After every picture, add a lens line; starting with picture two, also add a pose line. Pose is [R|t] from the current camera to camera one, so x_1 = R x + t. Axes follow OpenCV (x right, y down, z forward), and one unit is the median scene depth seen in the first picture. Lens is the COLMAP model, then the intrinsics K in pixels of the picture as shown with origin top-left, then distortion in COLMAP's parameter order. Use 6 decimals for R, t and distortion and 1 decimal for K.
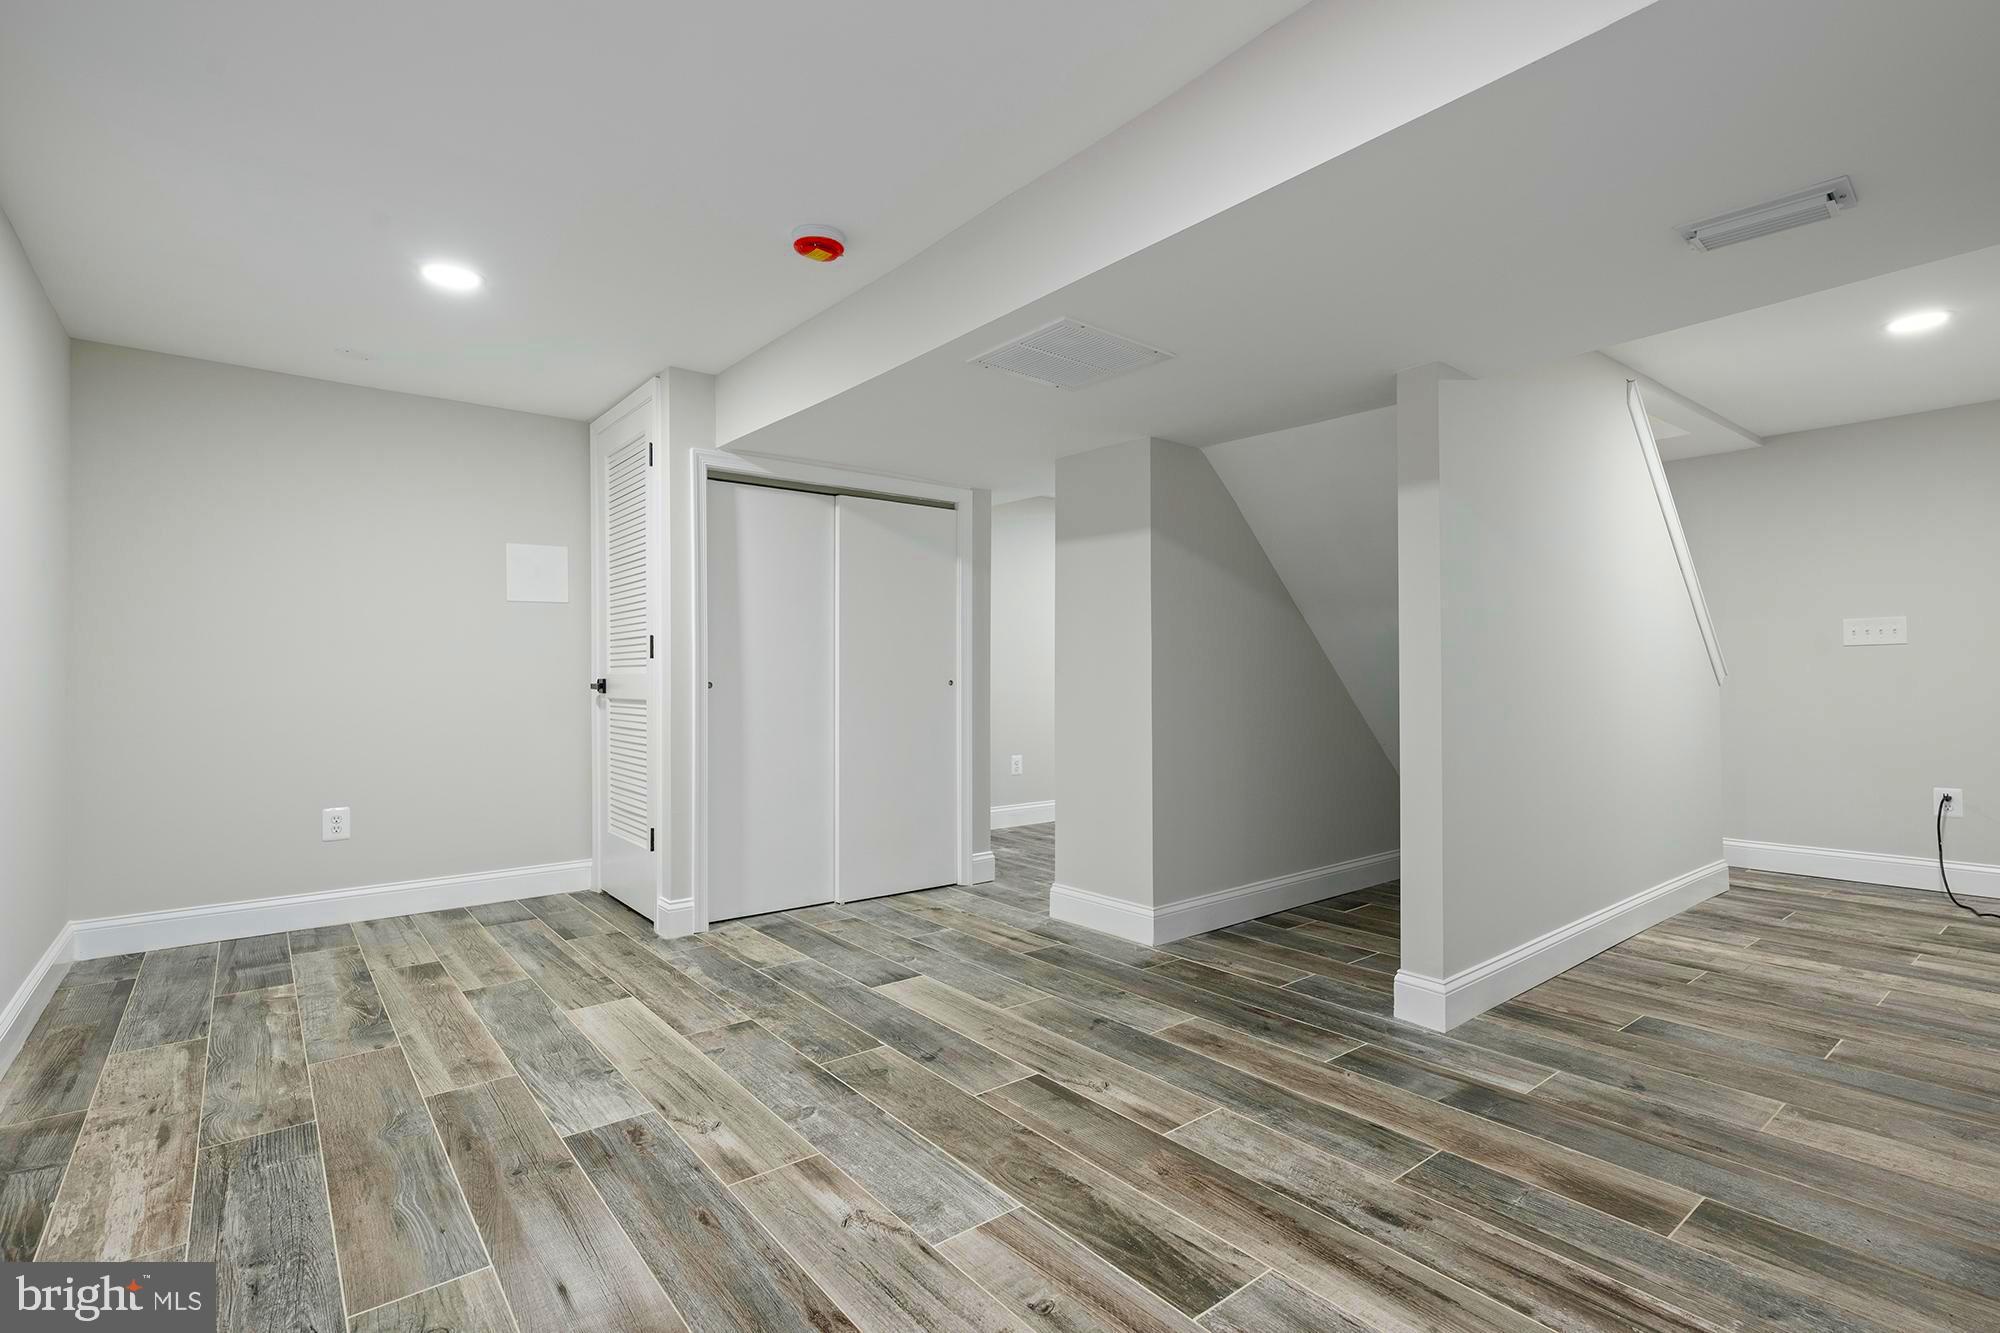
lens RADIAL K [[936.8, 0, 1000.0], [0, 936.8, 666.5], [0, 0, 1]] dist [0.000748, 0.000336]
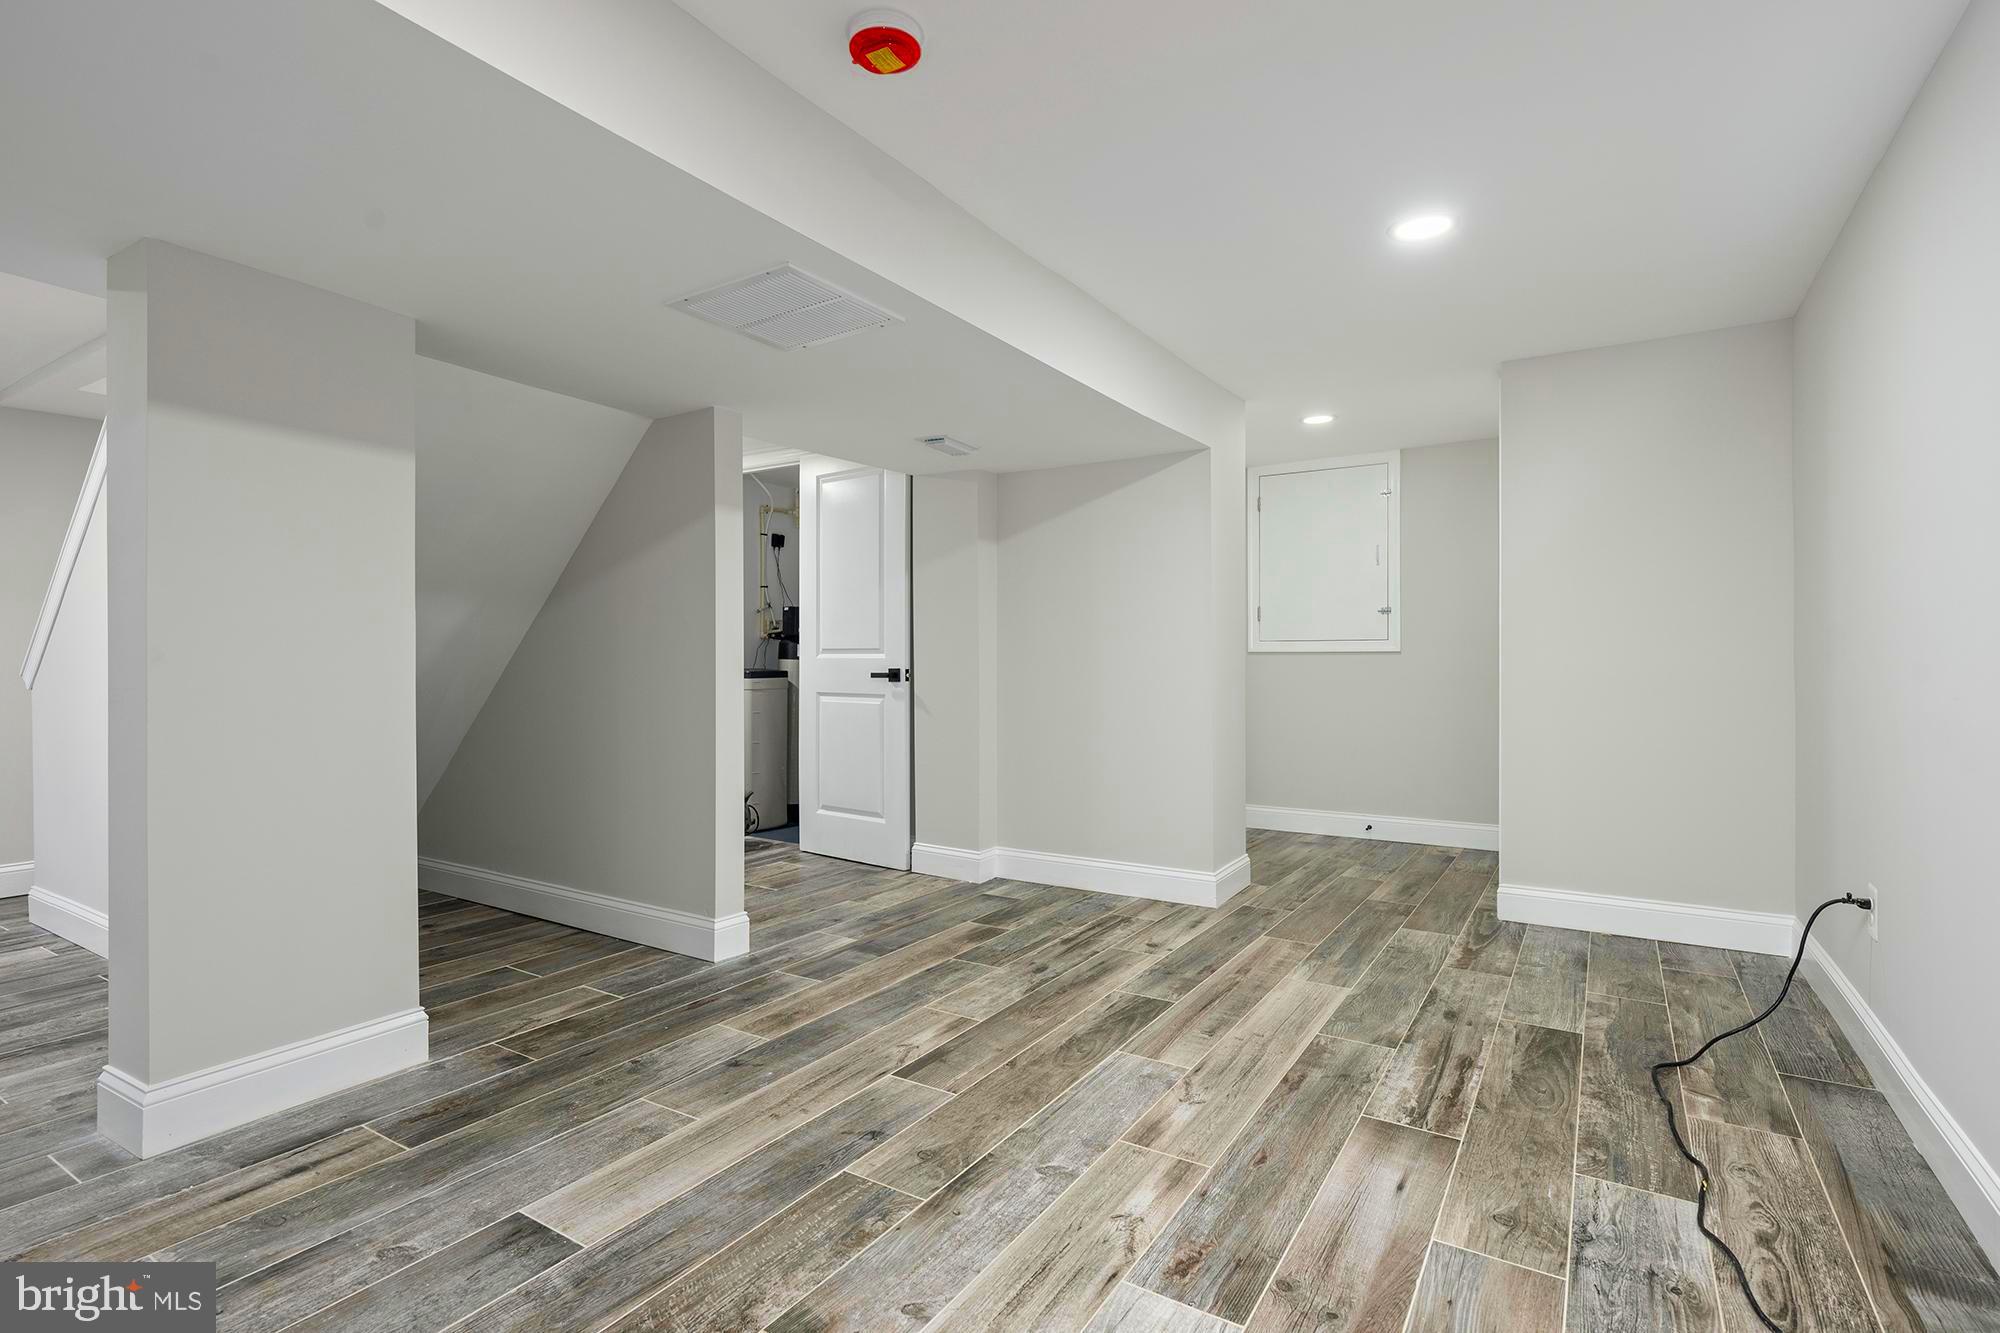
lens RADIAL K [[936.8, 0, 1000.0], [0, 936.8, 666.5], [0, 0, 1]] dist [0.000748, 0.000336]
pose [[-0.314892, 0.000815, 0.949127, -1.026009], [-0.005402, 0.999982, -0.002651, 0.009608], [-0.949112, -0.005962, -0.314881, 1.330479]]
